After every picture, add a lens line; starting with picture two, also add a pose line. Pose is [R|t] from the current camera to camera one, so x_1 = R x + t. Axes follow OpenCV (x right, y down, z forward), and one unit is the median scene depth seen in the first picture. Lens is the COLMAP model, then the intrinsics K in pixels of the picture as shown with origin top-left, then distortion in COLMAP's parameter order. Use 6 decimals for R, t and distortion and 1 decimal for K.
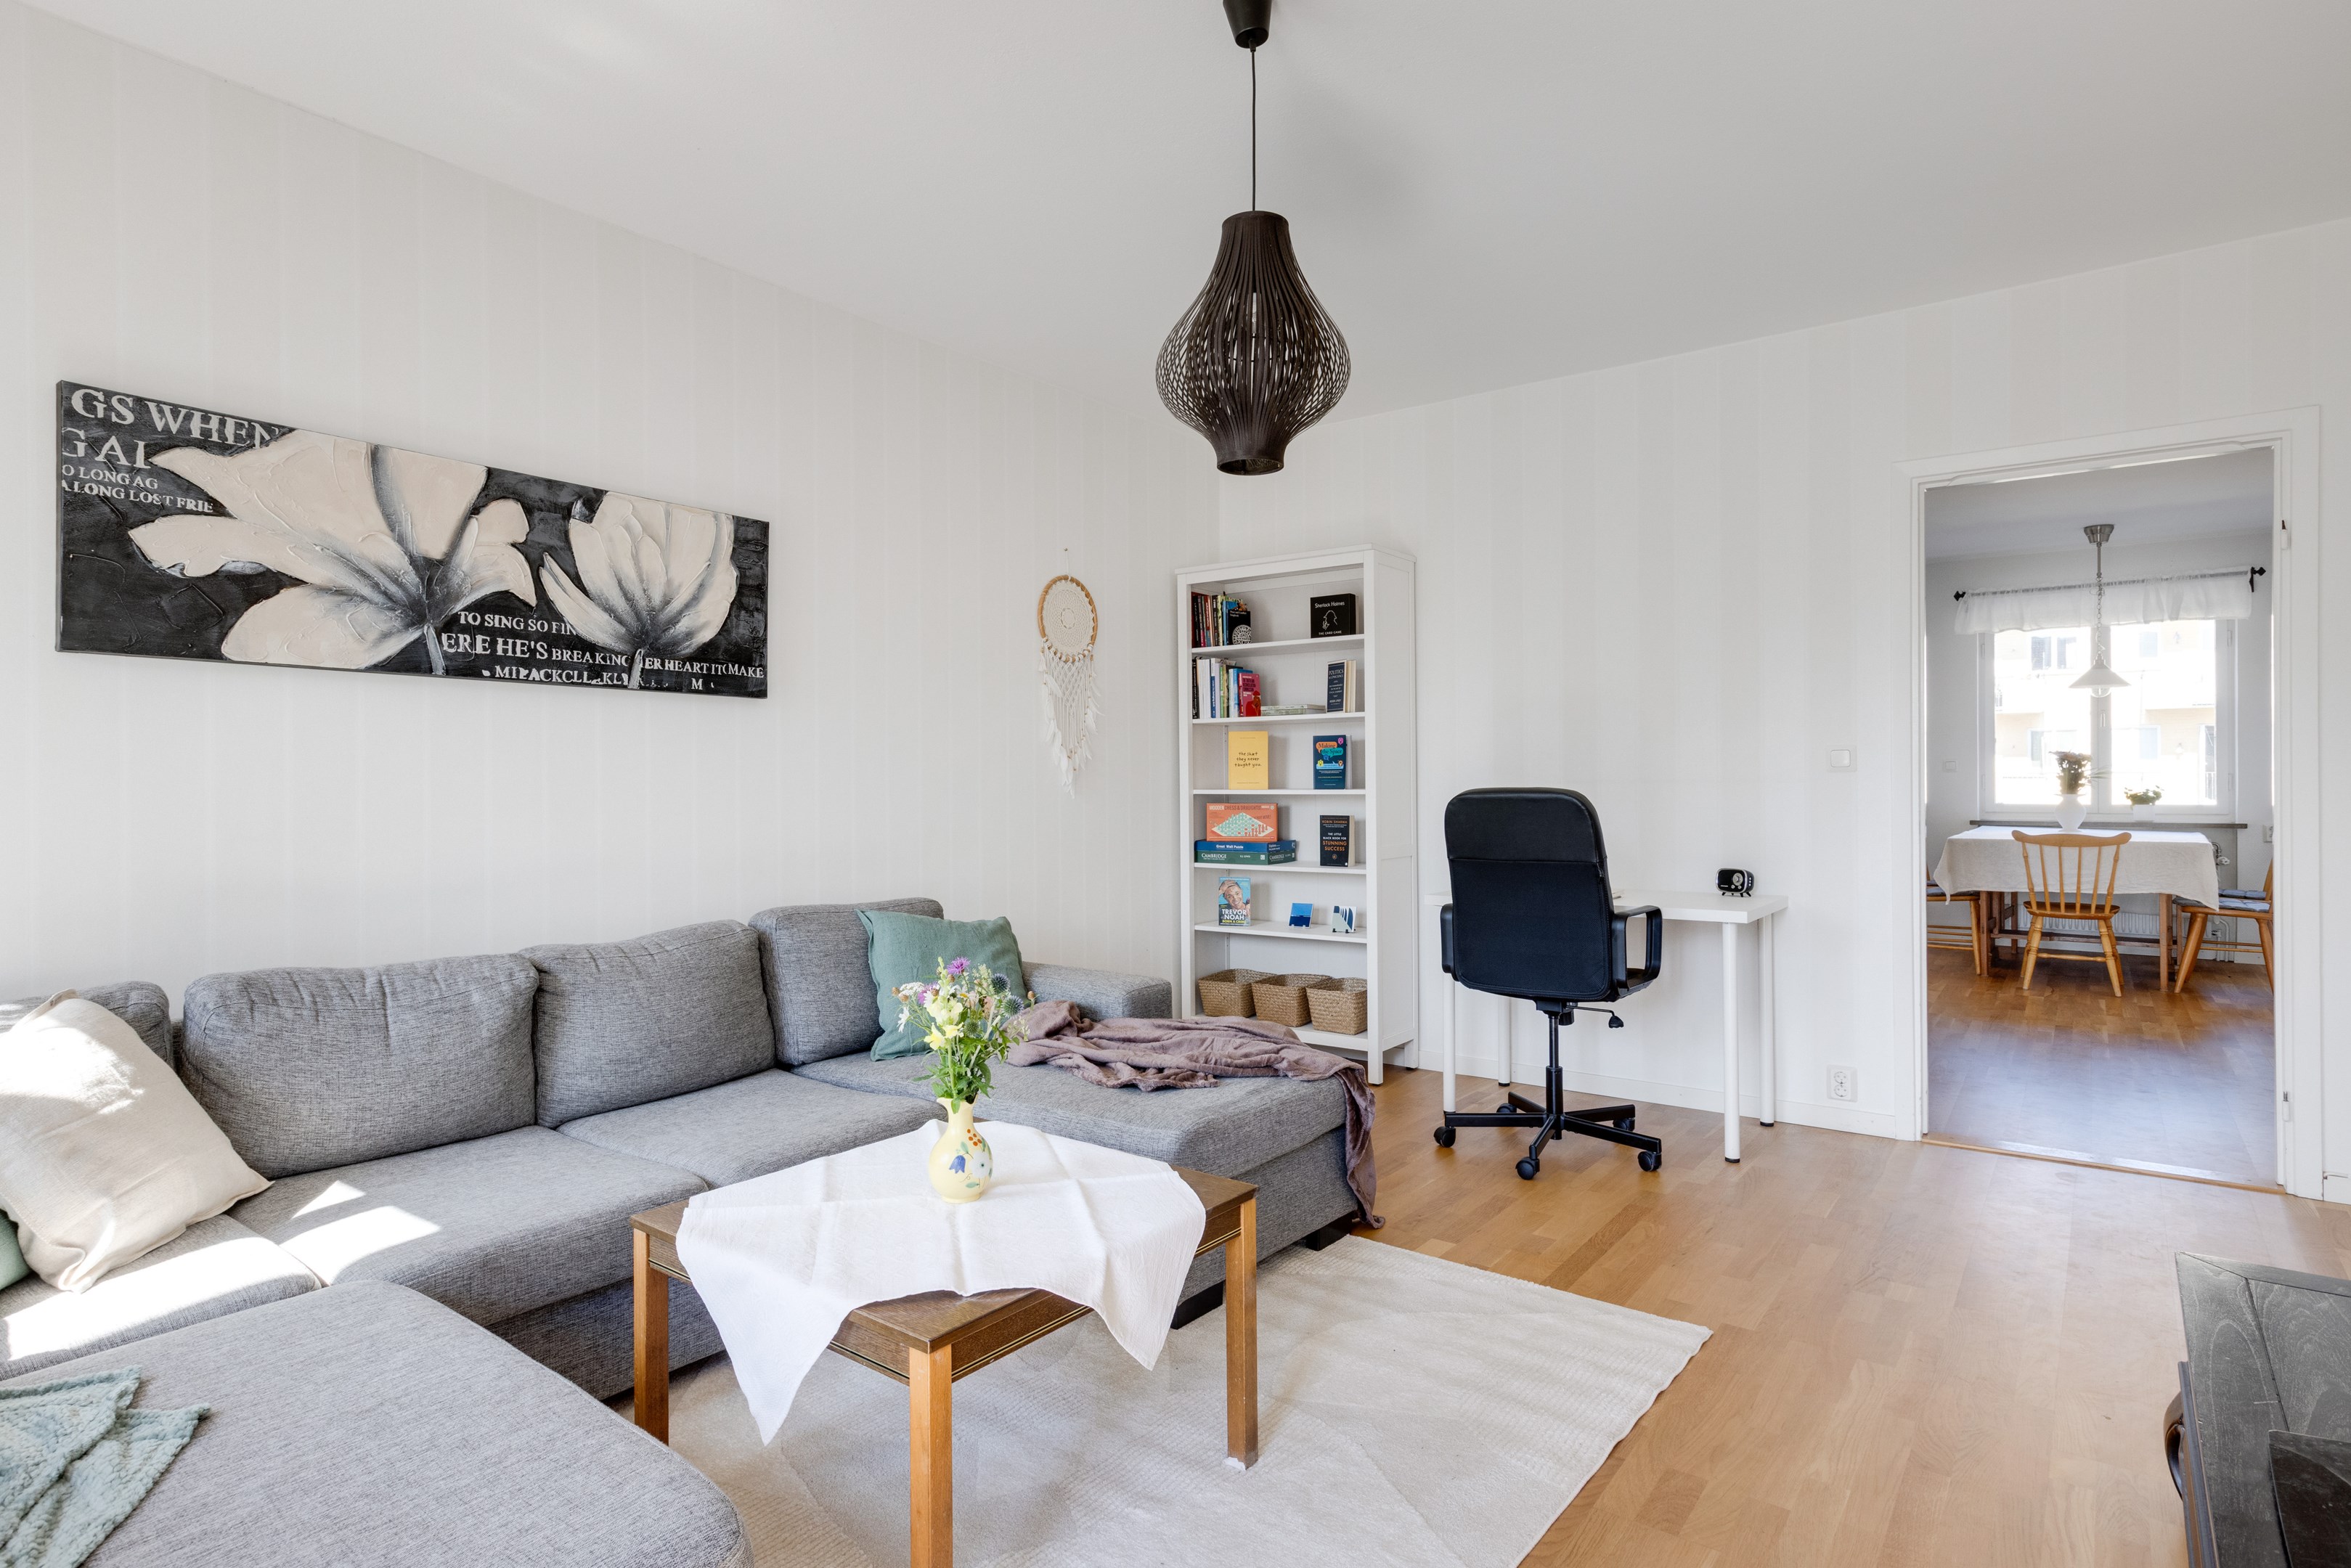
lens RADIAL K [[1229.4, 0, 1175.5], [0, 1229.4, 784.0], [0, 0, 1]] dist [0.004395, 0.001538]
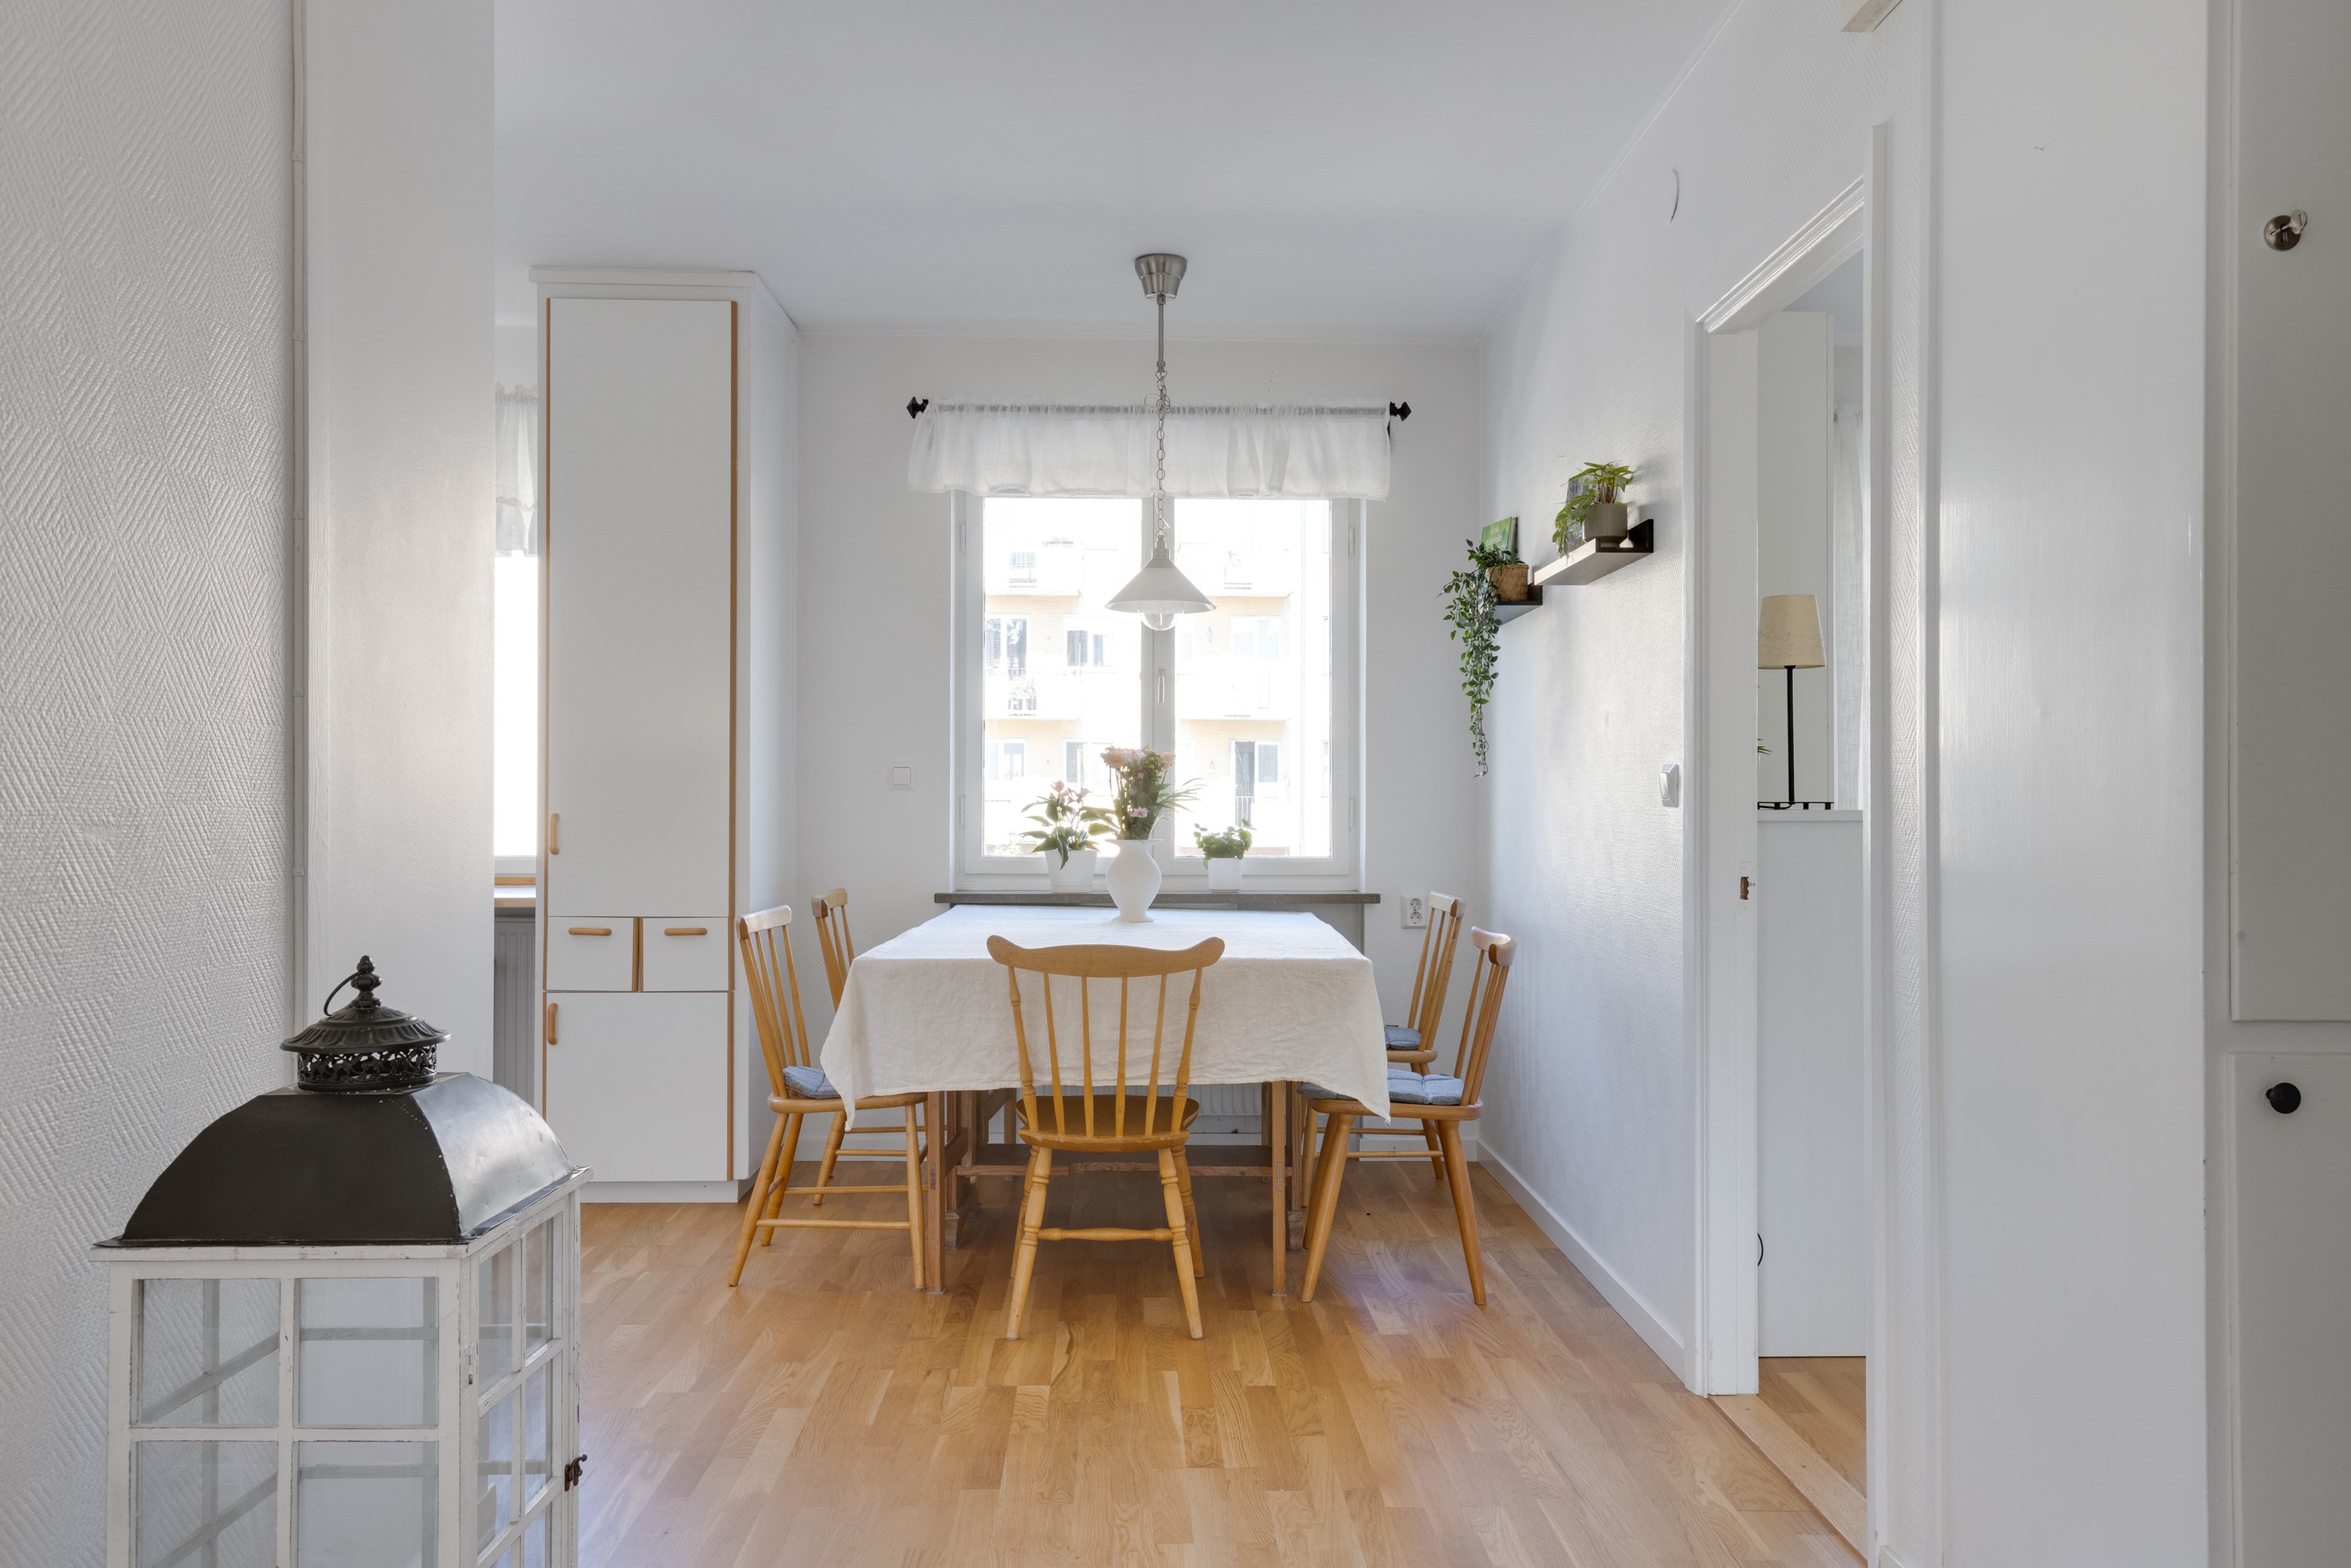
lens RADIAL K [[1735.1, 0, 1175.5], [0, 1735.1, 784.0], [0, 0, 1]] dist [-0.123172, 0.000962]
pose [[0.787972, 0.012866, 0.615576, 0.548480], [-0.004804, 0.999880, -0.014750, -0.005165], [-0.615692, 0.008665, 0.787939, 0.749412]]
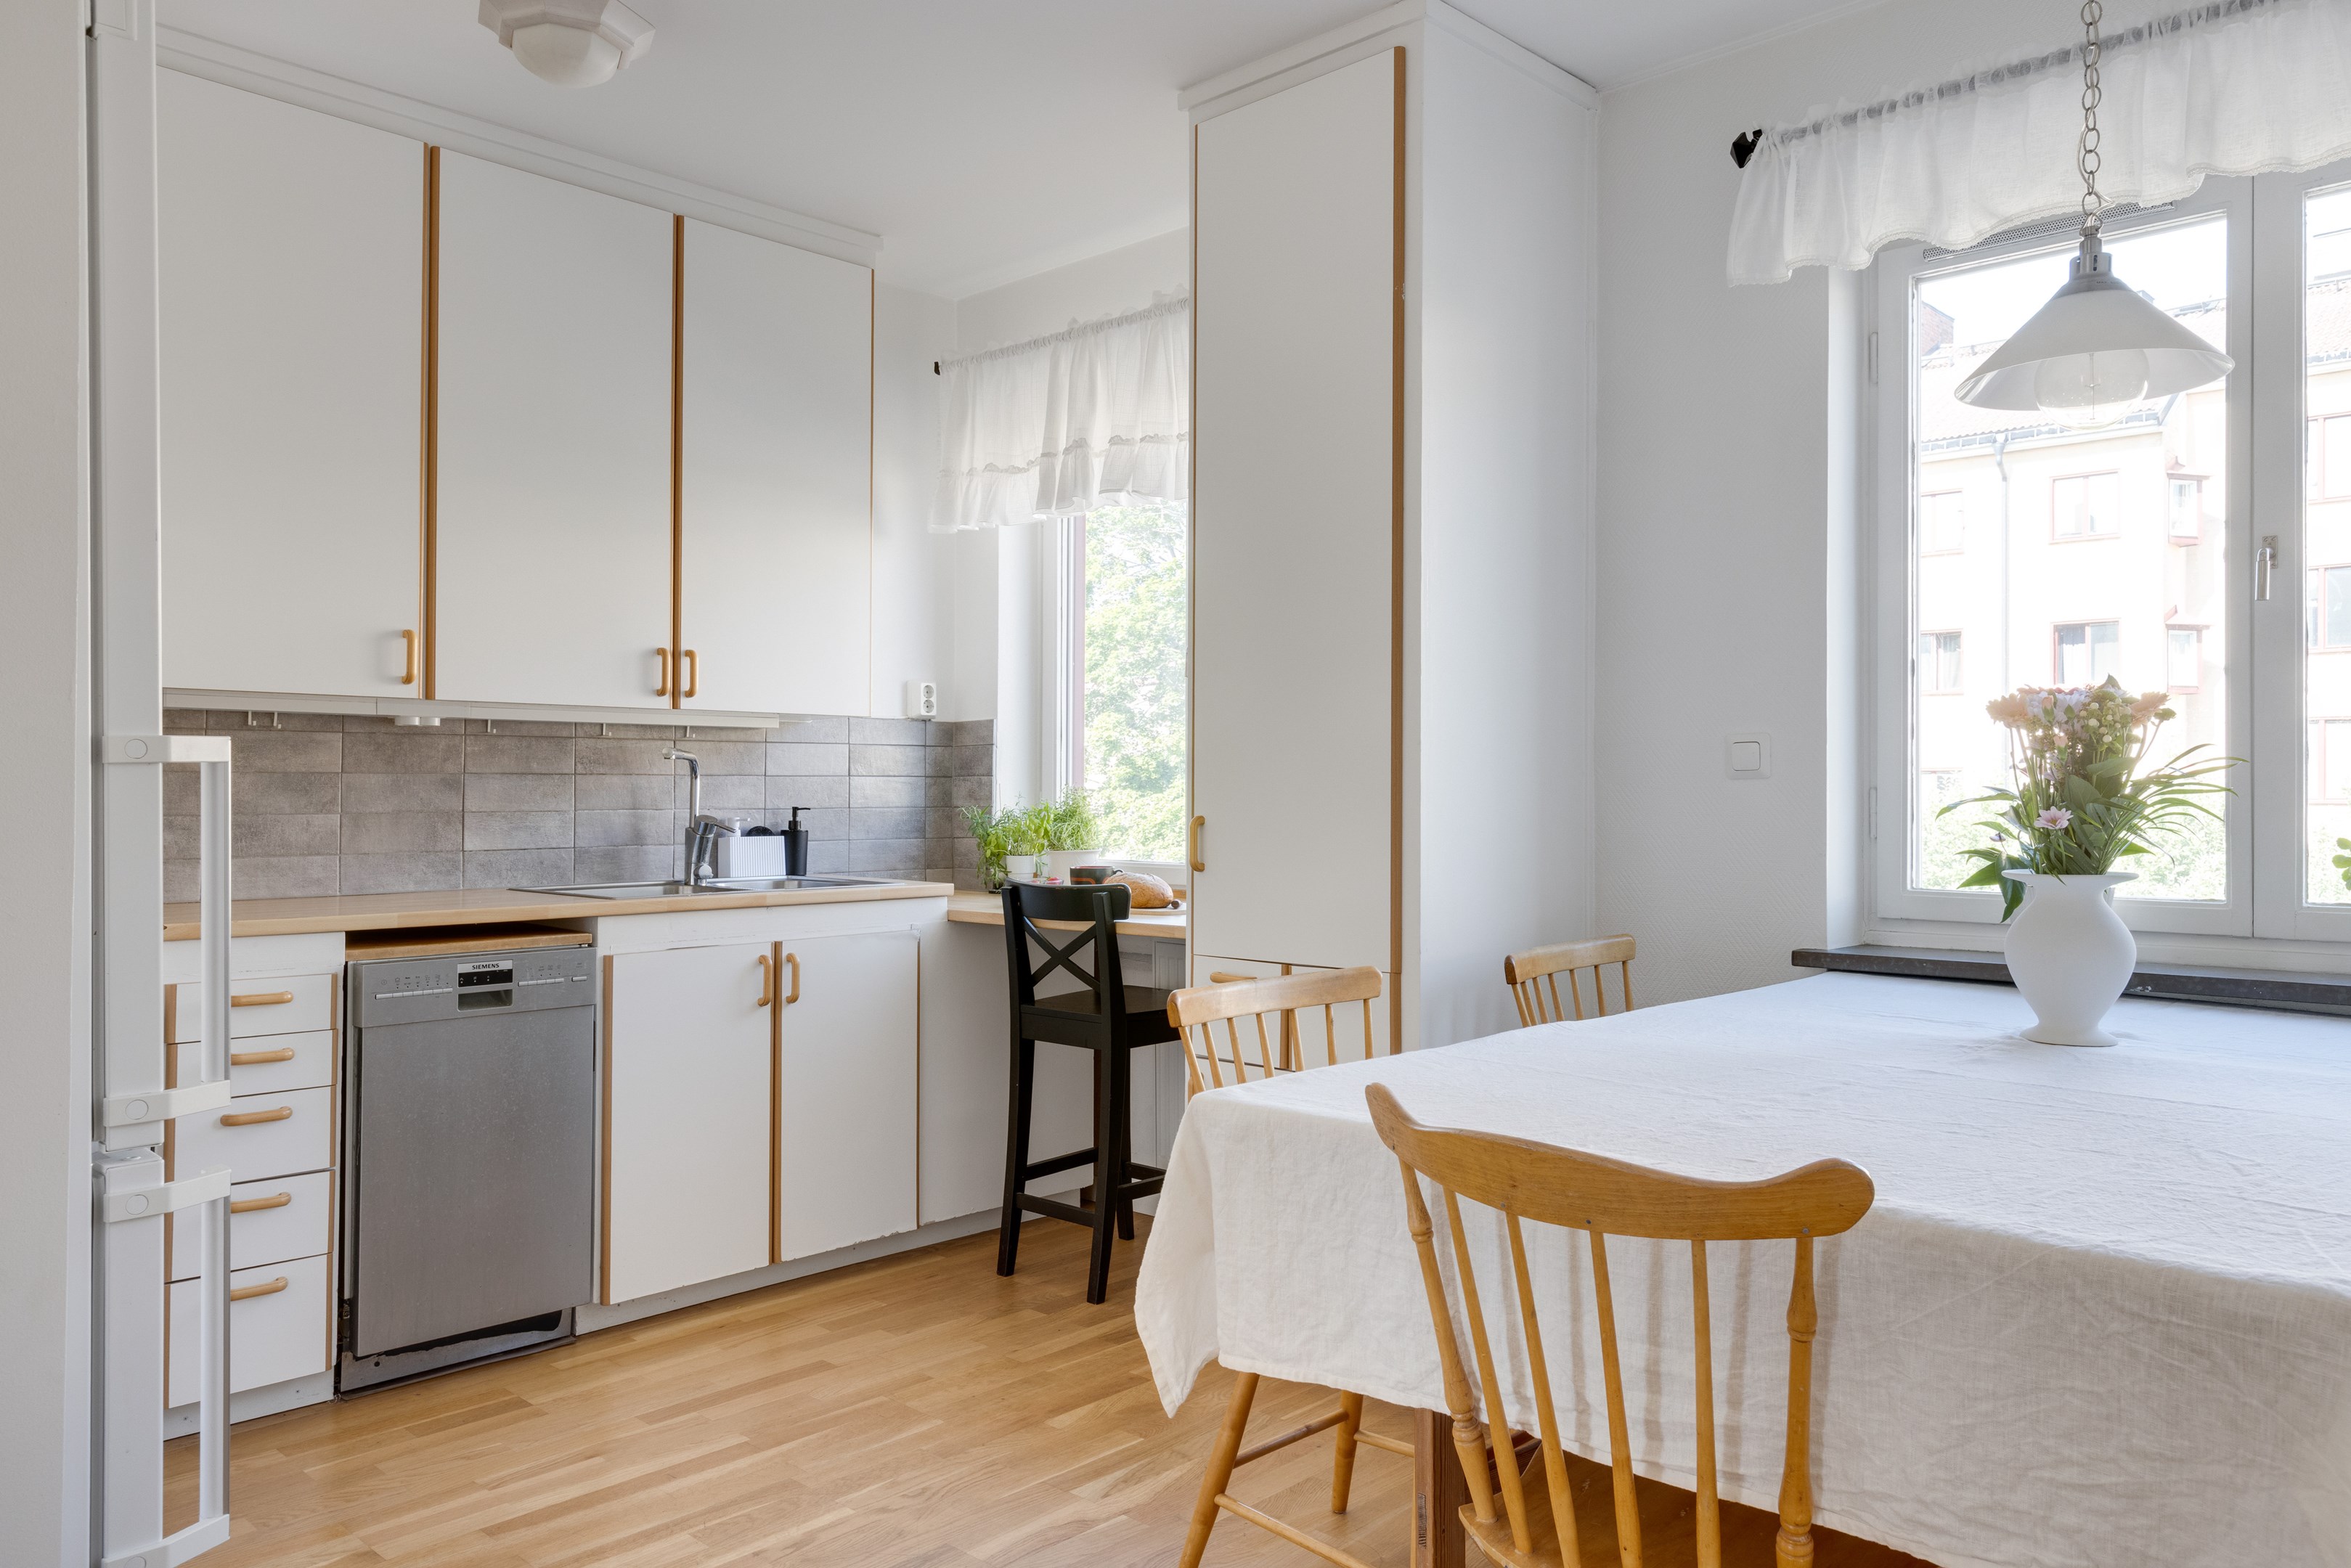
lens RADIAL K [[1669.4, 0, 1177.4], [0, 1669.4, 751.3], [0, 0, 1]] dist [0.045230, 0.002618]
pose [[0.992071, 0.001656, -0.125666, 0.979462], [-0.004994, 0.999643, -0.026246, -0.009305], [0.125578, 0.026666, 0.991725, 1.062003]]
